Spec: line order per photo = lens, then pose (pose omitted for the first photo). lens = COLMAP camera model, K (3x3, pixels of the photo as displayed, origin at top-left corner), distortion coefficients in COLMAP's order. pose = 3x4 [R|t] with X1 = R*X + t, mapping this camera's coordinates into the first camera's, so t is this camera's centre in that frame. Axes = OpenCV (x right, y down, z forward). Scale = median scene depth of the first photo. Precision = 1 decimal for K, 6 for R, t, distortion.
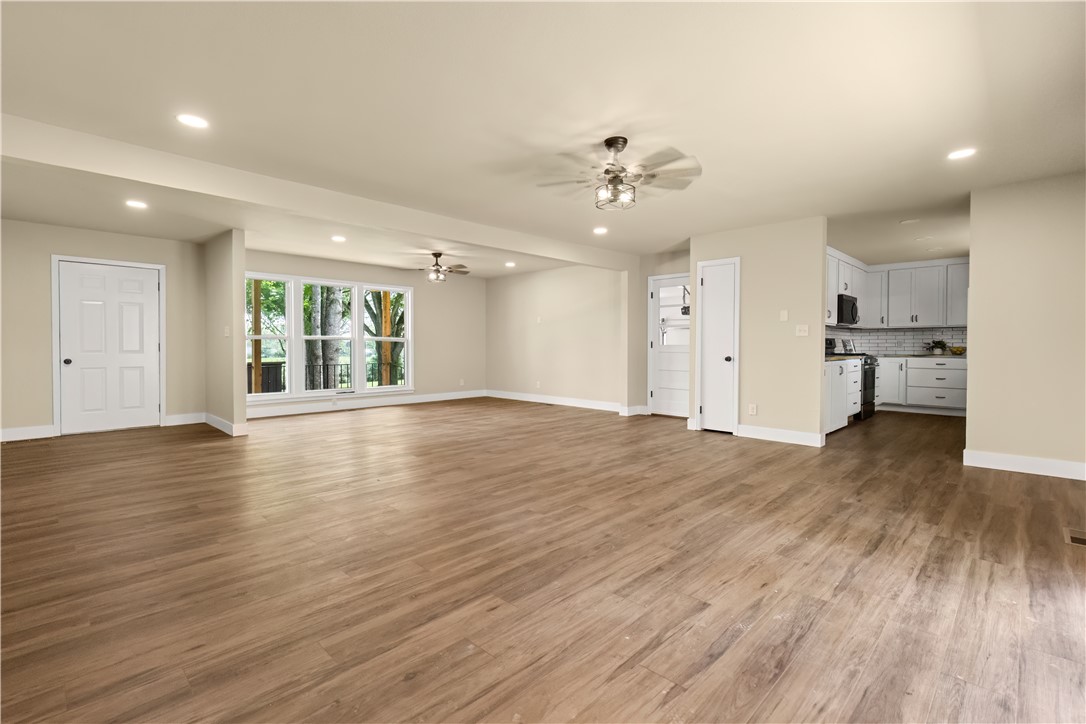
lens RADIAL K [[497.8, 0, 547.1], [0, 497.8, 352.3], [0, 0, 1]] dist [0.002254, 0.001455]
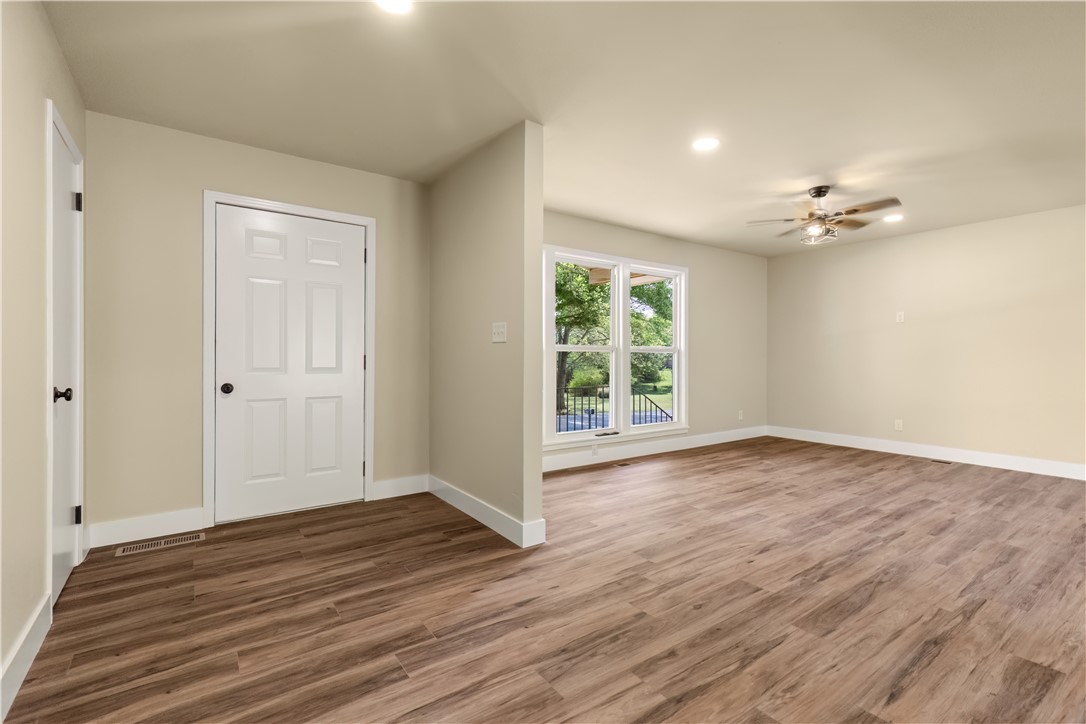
lens RADIAL K [[492.2, 0, 547.5], [0, 492.2, 359.7], [0, 0, 1]] dist [-0.001334, -0.000162]
pose [[0.984915, 0.003253, -0.173006, -0.997607], [-0.004799, 0.999952, -0.008518, -0.019290], [0.172970, 0.009220, 0.984884, 1.014141]]
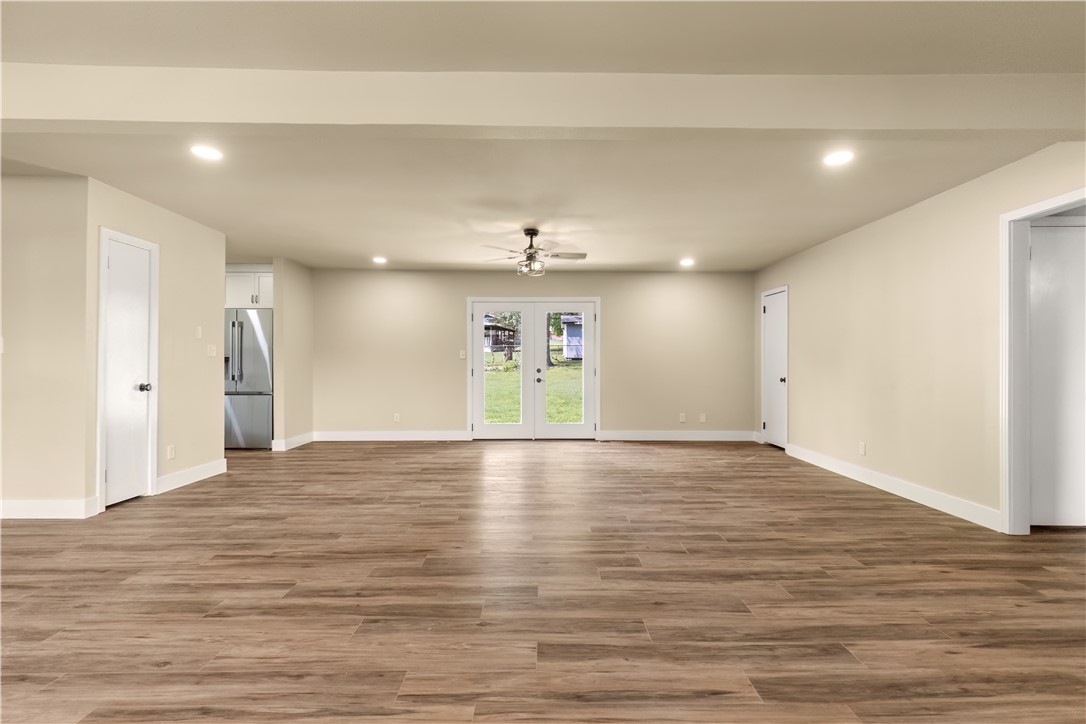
lens RADIAL K [[497.2, 0, 546.2], [0, 497.2, 358.8], [0, 0, 1]] dist [0.004486, 0.000357]
pose [[-0.709782, 0.004945, 0.704404, -0.985373], [0.006474, 0.999979, -0.000497, -0.042449], [-0.704392, 0.004208, -0.709799, 2.102734]]
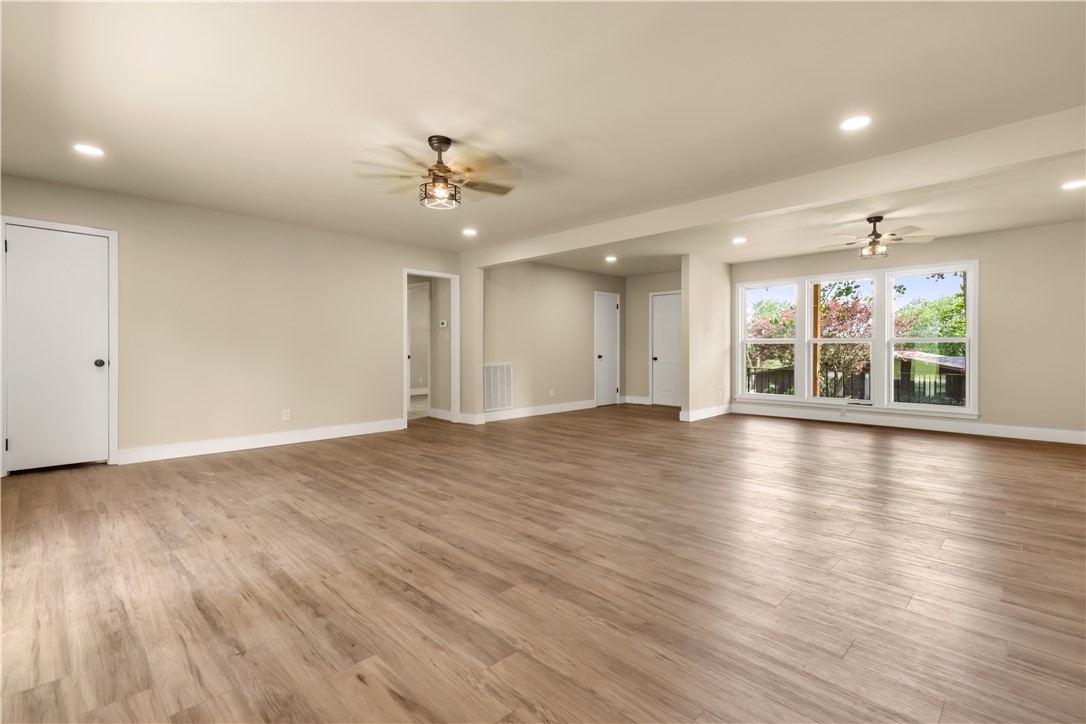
lens RADIAL K [[497.8, 0, 547.1], [0, 497.8, 352.3], [0, 0, 1]] dist [0.002254, 0.001455]
pose [[-0.008292, 0.003240, -0.999960, 1.180711], [-0.014205, 0.999893, 0.003358, -0.005388], [0.999865, 0.014233, -0.008245, 1.278162]]
